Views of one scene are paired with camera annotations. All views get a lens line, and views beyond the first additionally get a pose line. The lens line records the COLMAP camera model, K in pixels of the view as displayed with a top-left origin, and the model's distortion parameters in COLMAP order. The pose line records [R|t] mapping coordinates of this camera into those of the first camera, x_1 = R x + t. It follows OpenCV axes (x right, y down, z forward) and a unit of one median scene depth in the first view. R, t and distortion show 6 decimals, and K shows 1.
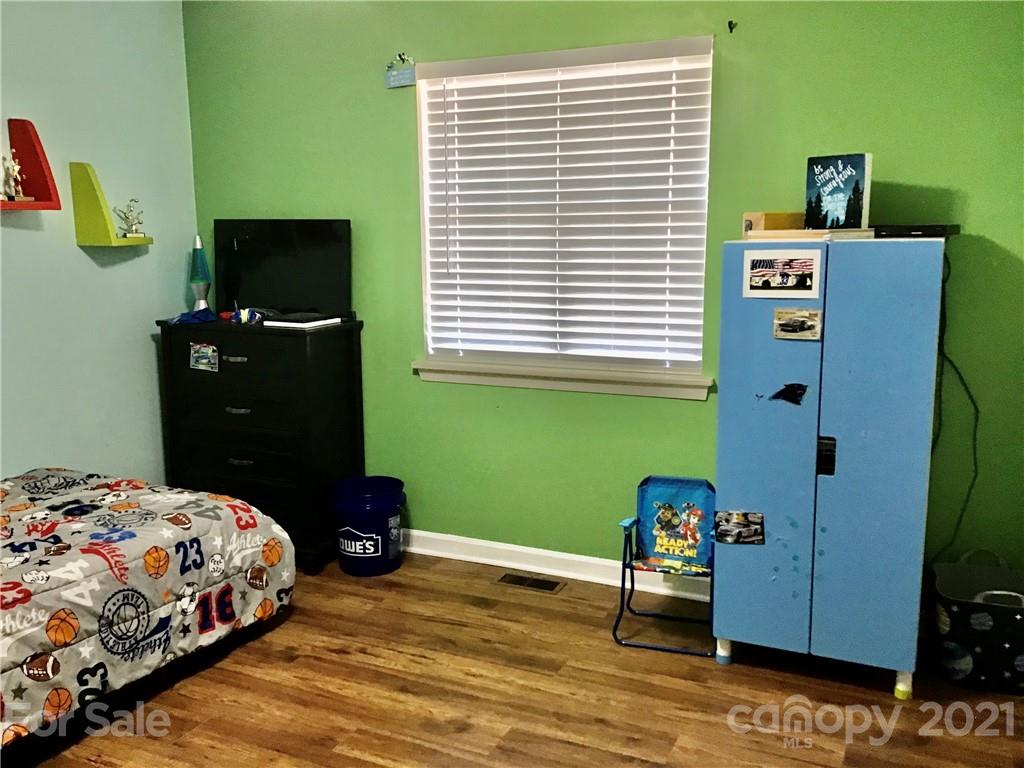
lens RADIAL K [[921.3, 0, 511.4], [0, 921.3, 385.3], [0, 0, 1]] dist [0.108894, -0.163287]
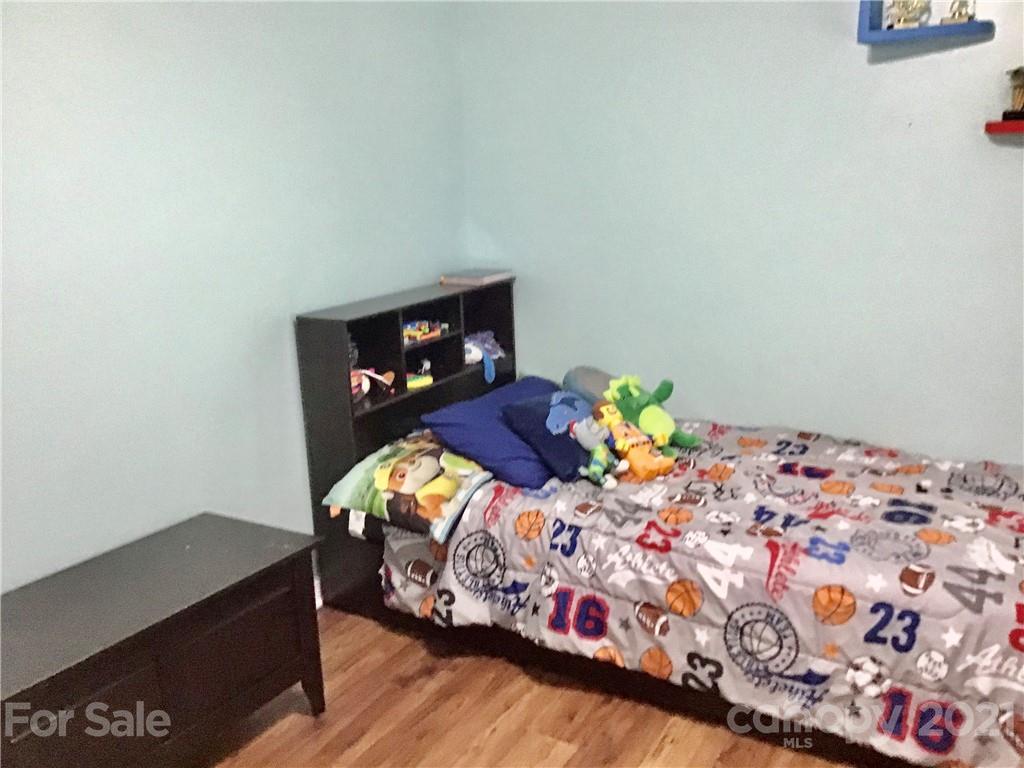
lens RADIAL K [[921.3, 0, 511.0], [0, 921.3, 383.4], [0, 0, 1]] dist [0.108894, -0.163287]
pose [[-0.111727, 0.242186, -0.963775, 0.356683], [-0.133483, 0.957401, 0.256058, -0.151019], [0.984733, 0.157256, -0.074640, 0.773661]]
